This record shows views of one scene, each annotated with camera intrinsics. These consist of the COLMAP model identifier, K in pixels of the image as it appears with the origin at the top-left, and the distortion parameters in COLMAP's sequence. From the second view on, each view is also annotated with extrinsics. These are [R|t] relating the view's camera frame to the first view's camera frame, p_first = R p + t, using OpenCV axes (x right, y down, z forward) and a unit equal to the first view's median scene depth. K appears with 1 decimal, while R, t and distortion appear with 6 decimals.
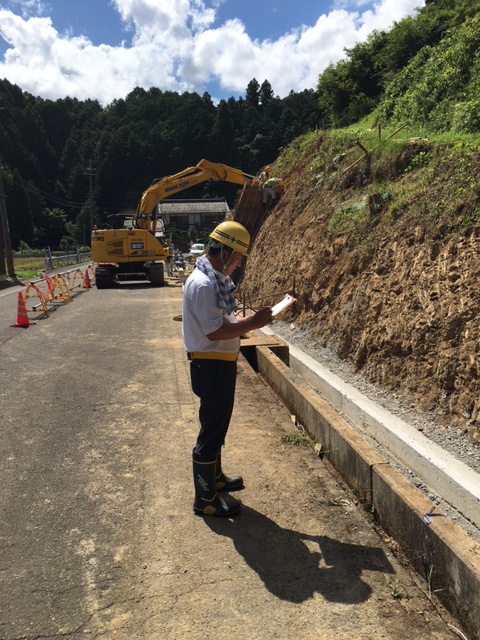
lens RADIAL K [[543.5, 0, 240.0], [0, 543.5, 320.0], [0, 0, 1]] dist [0.085674, -0.124095]
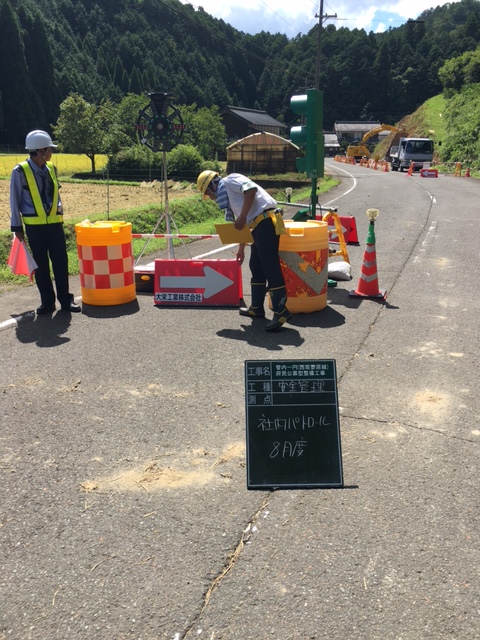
lens RADIAL K [[543.5, 0, 240.0], [0, 543.5, 320.0], [0, 0, 1]] dist [0.085674, -0.124095]
pose [[0.971051, 0.111725, -0.211132, -0.013739], [-0.076845, 0.983001, 0.166747, 0.063952], [0.226173, -0.145695, 0.963130, -0.432353]]
